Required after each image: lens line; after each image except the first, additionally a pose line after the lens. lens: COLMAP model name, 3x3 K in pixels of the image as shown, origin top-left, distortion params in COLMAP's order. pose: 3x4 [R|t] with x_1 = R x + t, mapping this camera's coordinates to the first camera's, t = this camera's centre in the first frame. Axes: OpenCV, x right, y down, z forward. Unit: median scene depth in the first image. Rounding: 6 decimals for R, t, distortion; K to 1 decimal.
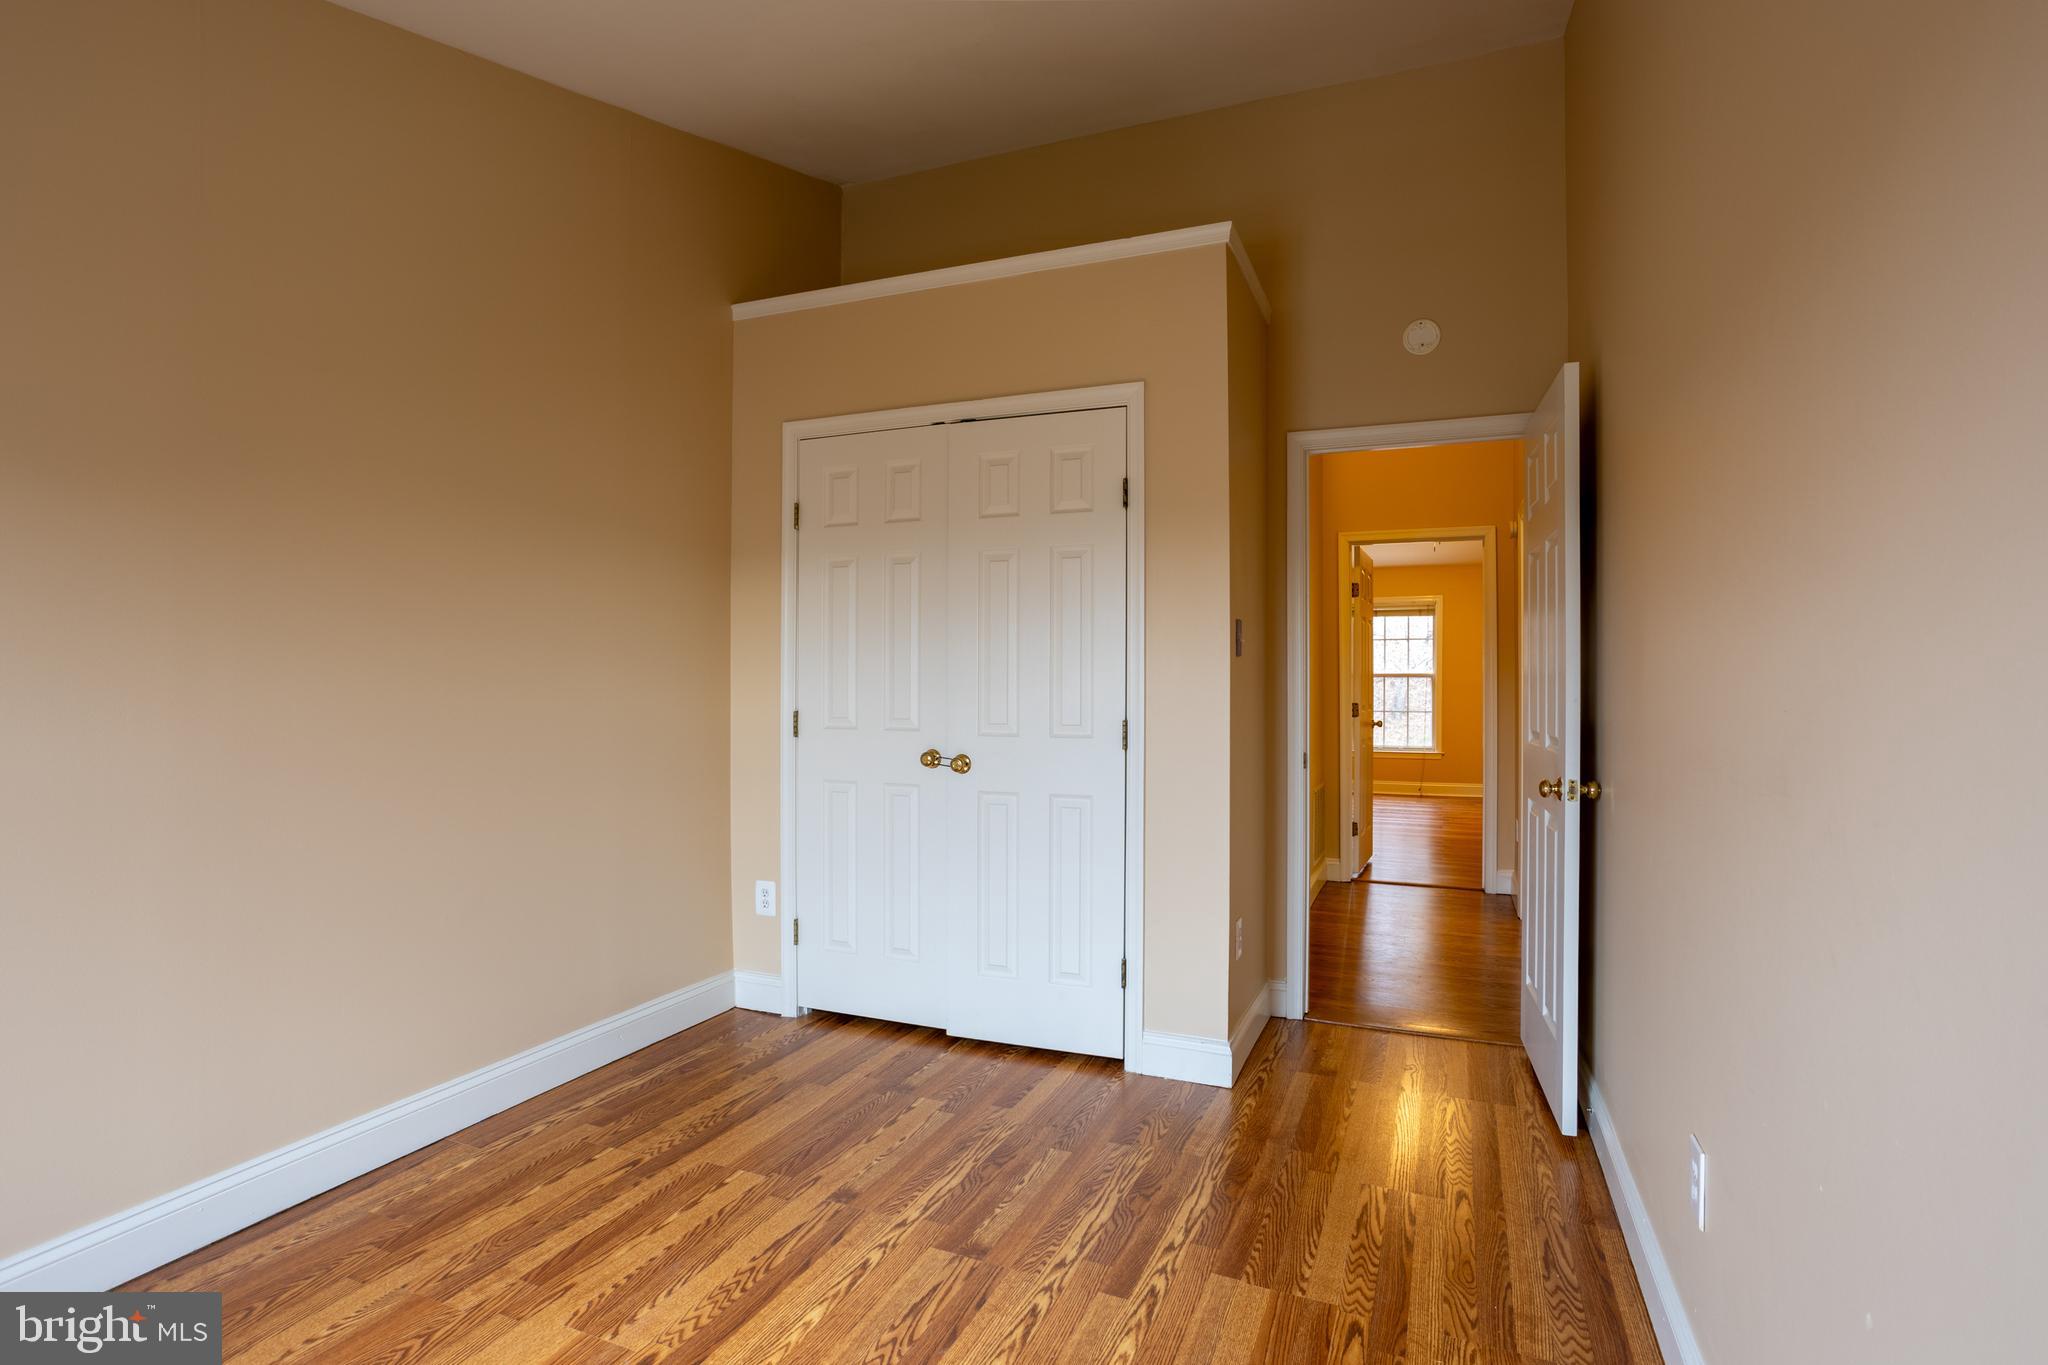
lens RADIAL K [[1013.7, 0, 1030.6], [0, 1013.7, 691.0], [0, 0, 1]] dist [-0.067898, 0.038969]
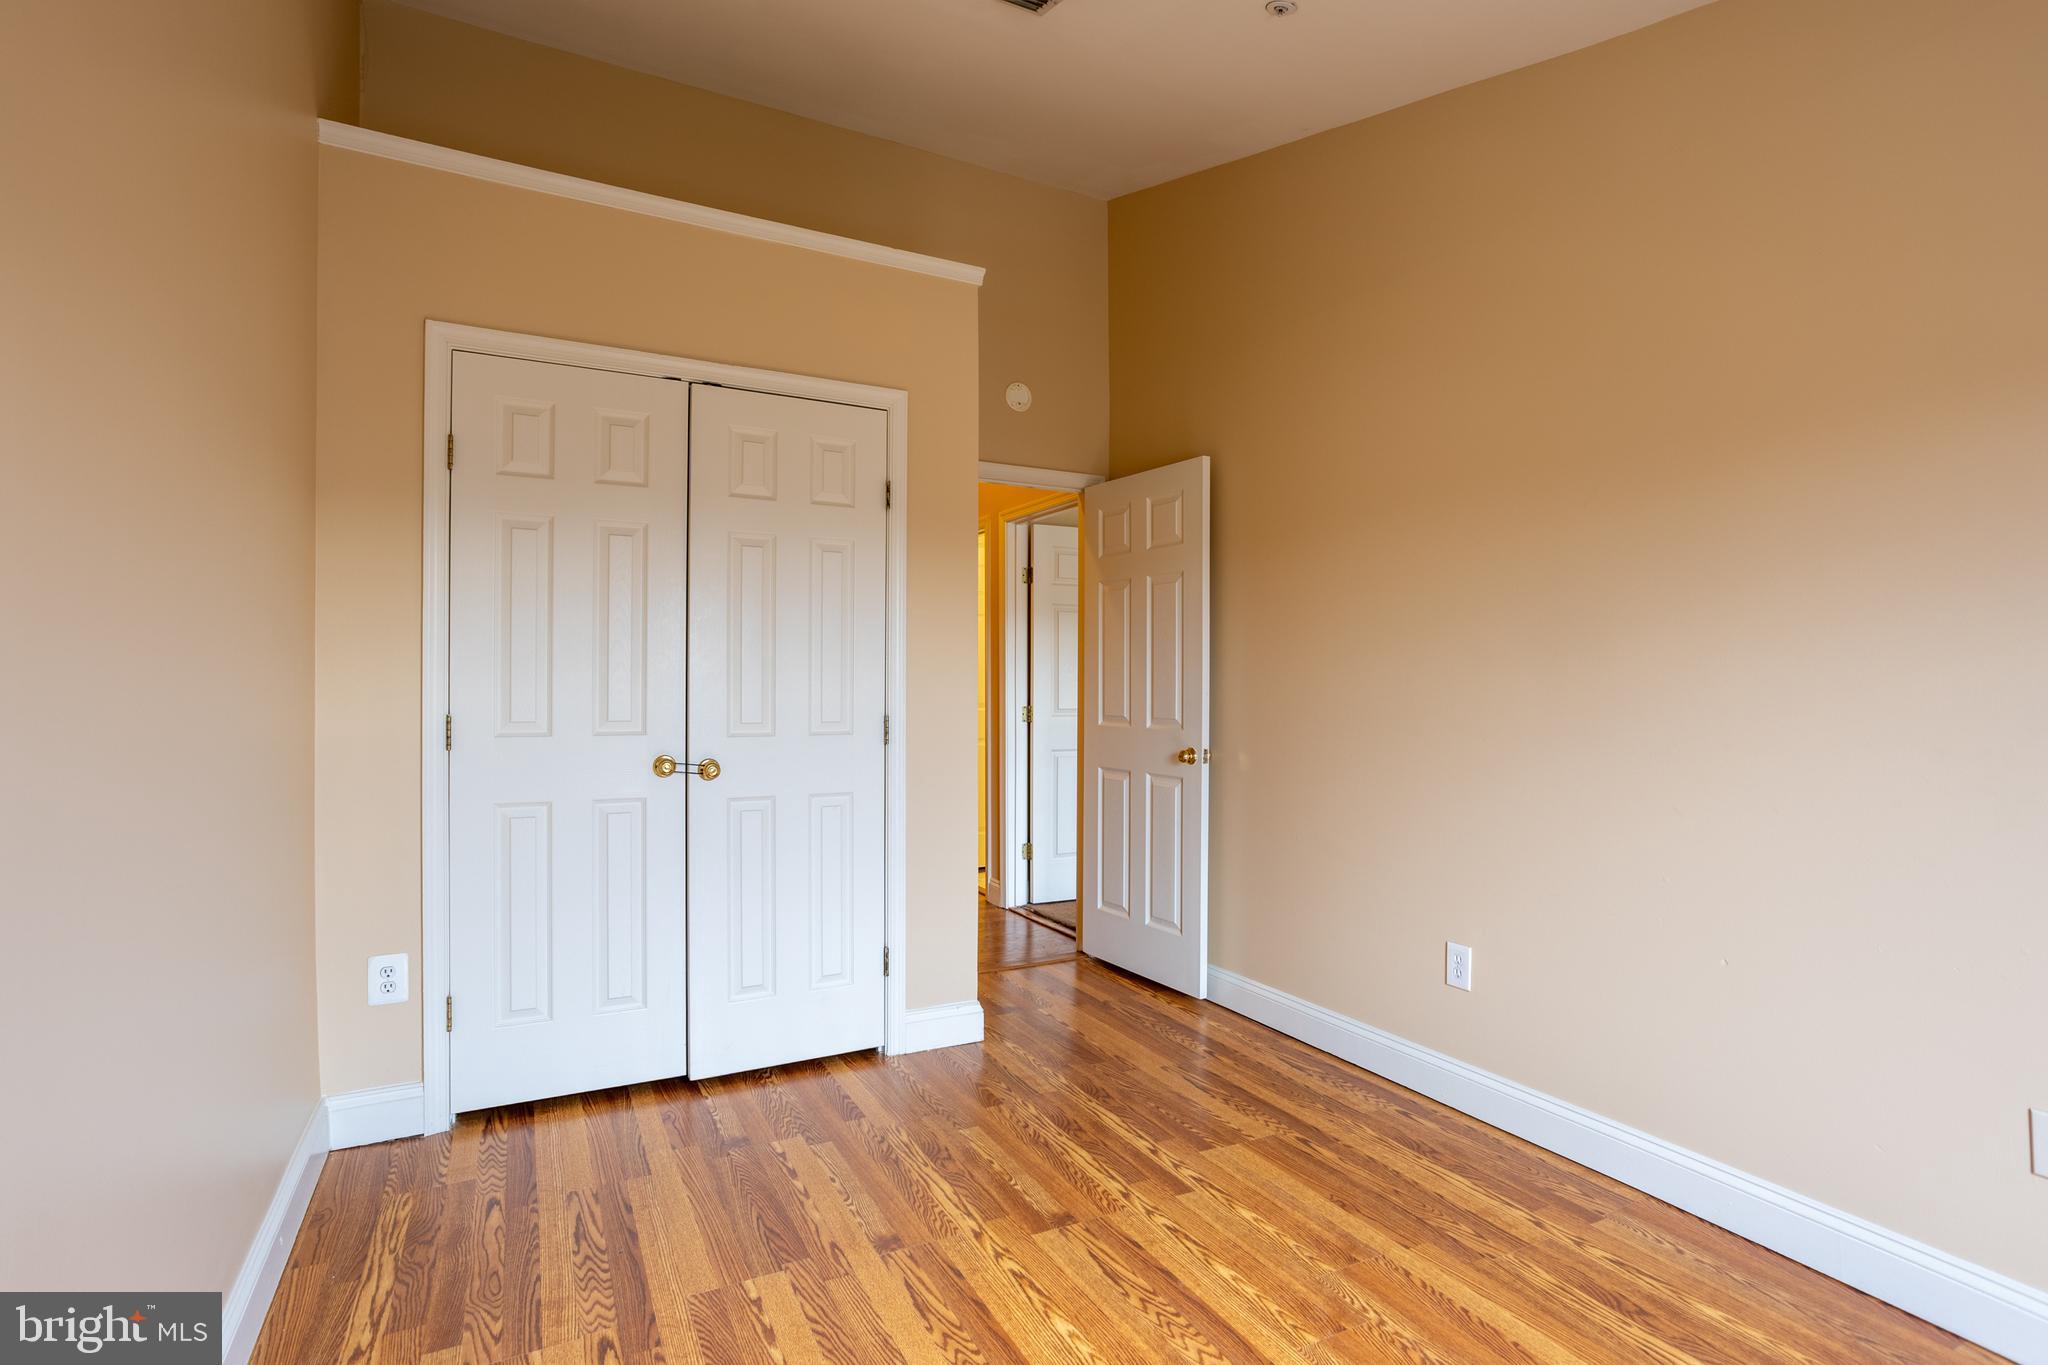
lens RADIAL K [[987.3, 0, 1030.0], [0, 987.3, 675.8], [0, 0, 1]] dist [-0.054161, 0.037666]
pose [[0.636272, 0.006471, 0.771438, -0.611419], [0.003302, 0.999933, -0.011111, 0.001096], [-0.771458, 0.009617, 0.636208, 0.258144]]
